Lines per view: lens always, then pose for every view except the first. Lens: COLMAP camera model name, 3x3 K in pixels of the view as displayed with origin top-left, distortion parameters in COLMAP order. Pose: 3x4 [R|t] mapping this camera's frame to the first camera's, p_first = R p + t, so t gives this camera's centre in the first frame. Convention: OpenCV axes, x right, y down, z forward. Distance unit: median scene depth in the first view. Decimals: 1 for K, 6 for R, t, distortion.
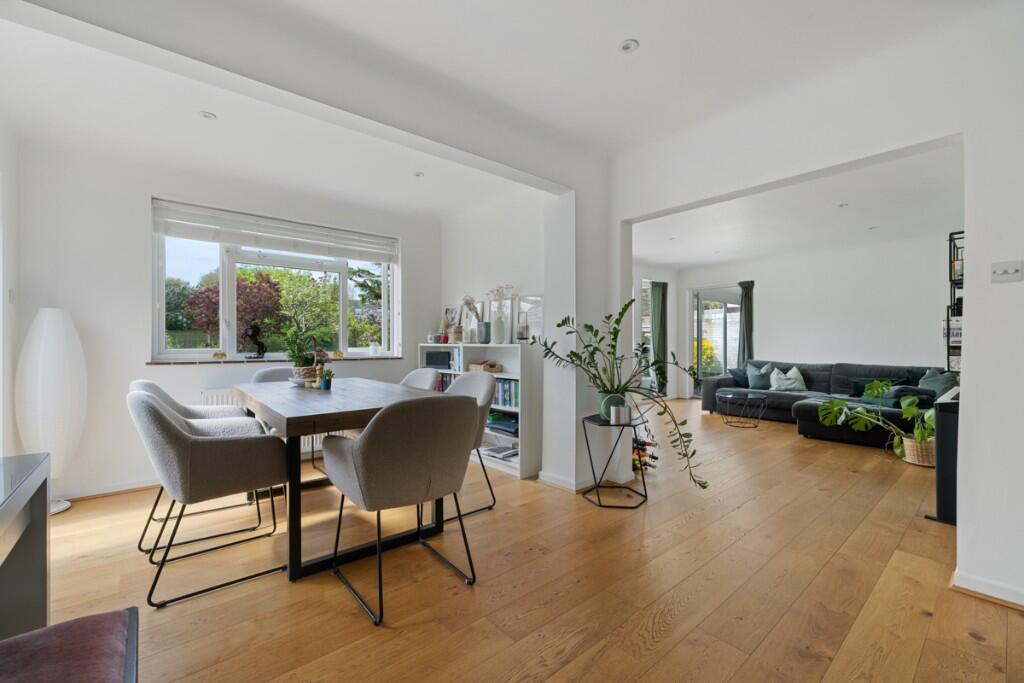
lens RADIAL K [[425.4, 0, 507.4], [0, 425.4, 344.0], [0, 0, 1]] dist [-0.000430, -0.000510]
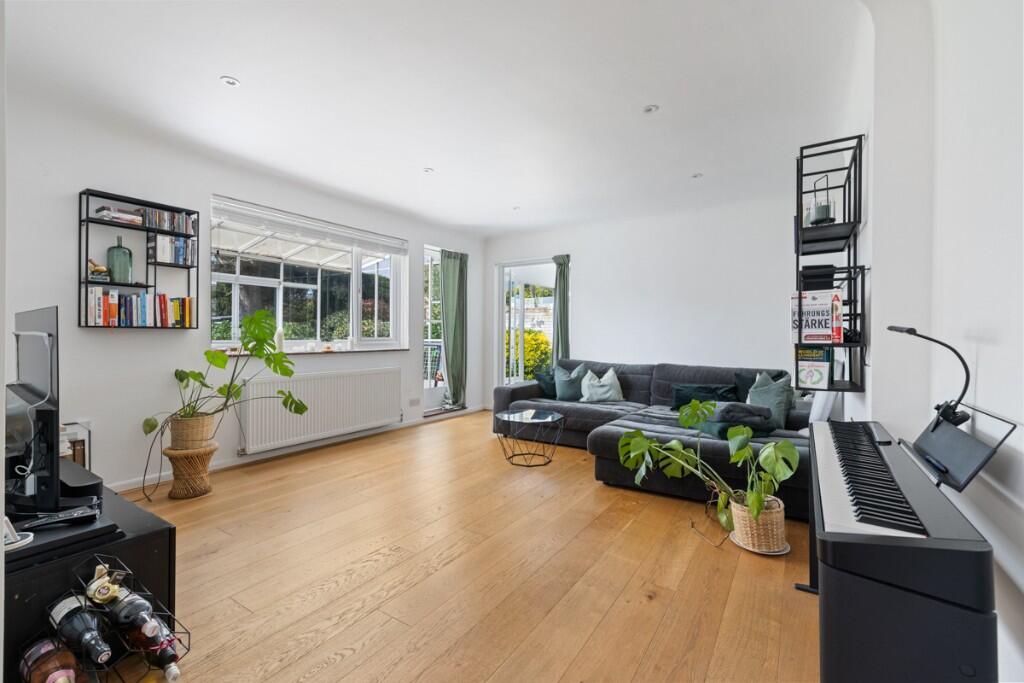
lens RADIAL K [[425.4, 0, 516.7], [0, 425.4, 338.8], [0, 0, 1]] dist [-0.000430, -0.000510]
pose [[0.959300, 0.002373, 0.282380, 0.375313], [-0.003995, 0.999979, 0.005168, -0.002453], [-0.282362, -0.006086, 0.959289, 0.406772]]
